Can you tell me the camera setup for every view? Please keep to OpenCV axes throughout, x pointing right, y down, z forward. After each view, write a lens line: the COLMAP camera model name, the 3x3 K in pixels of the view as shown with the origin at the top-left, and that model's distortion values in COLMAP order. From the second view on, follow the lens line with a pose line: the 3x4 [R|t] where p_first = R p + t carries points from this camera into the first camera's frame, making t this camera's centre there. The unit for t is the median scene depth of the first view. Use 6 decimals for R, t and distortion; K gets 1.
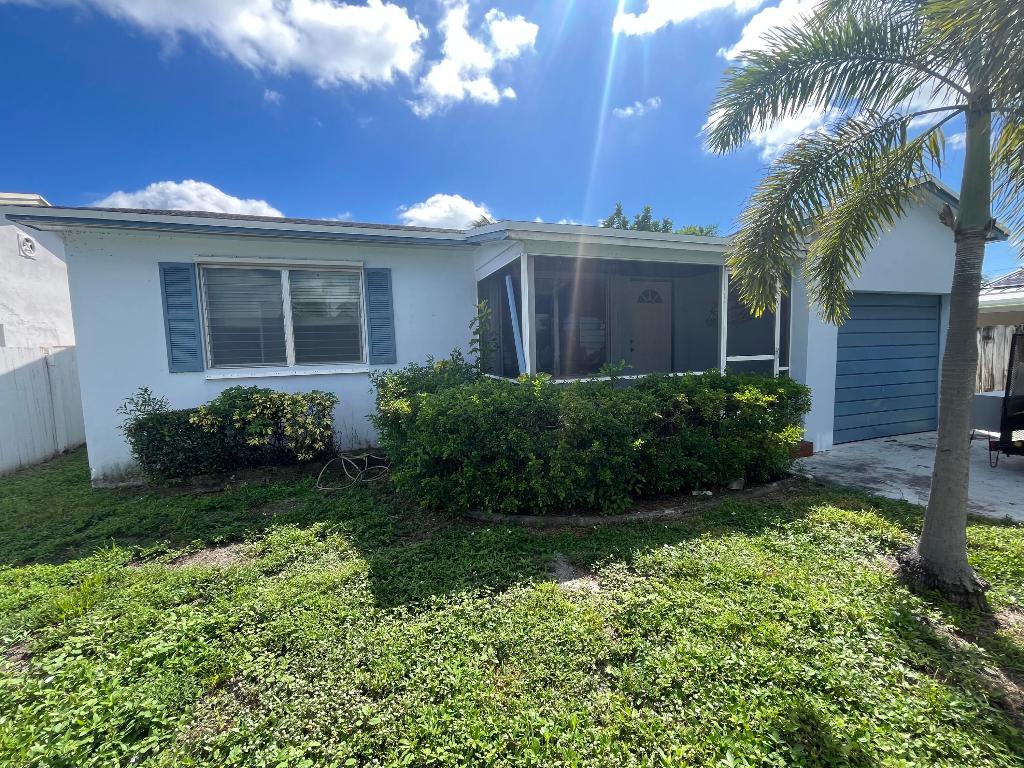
lens RADIAL K [[429.7, 0, 512.0], [0, 429.7, 384.0], [0, 0, 1]] dist [-0.011872, 0.002765]
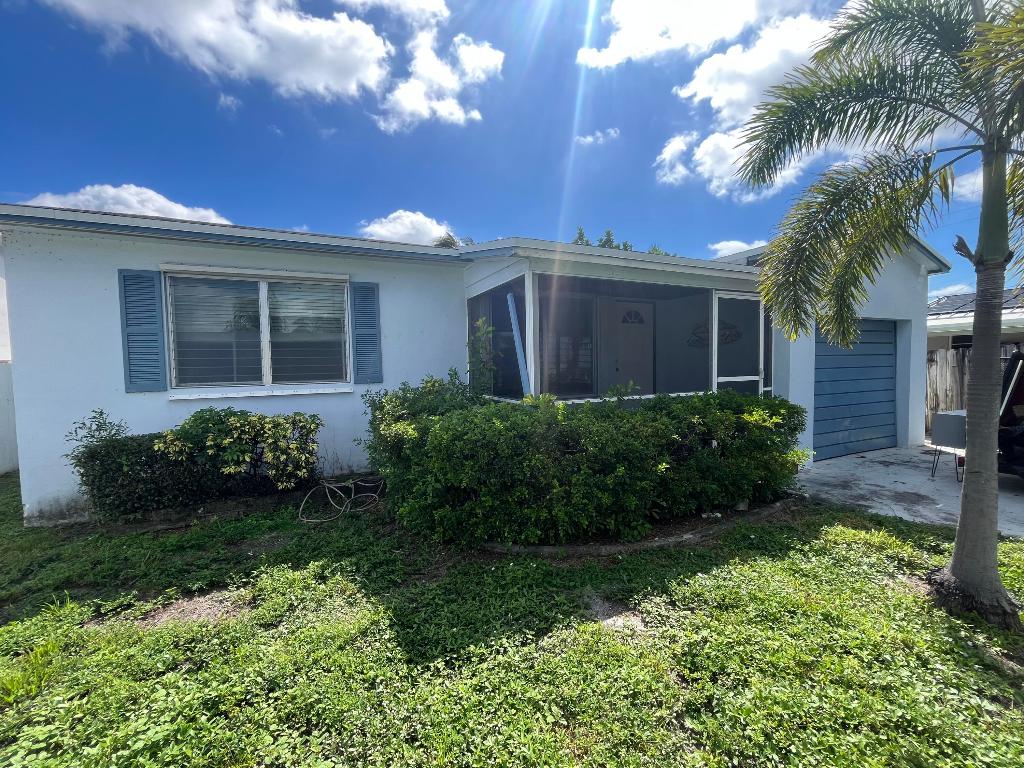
lens RADIAL K [[429.7, 0, 512.0], [0, 429.7, 384.0], [0, 0, 1]] dist [-0.011872, 0.002765]
pose [[0.995020, 0.002807, 0.099636, -0.110876], [0.001217, 0.999187, -0.040303, -0.009234], [-0.099668, 0.040224, 0.994207, 0.046862]]
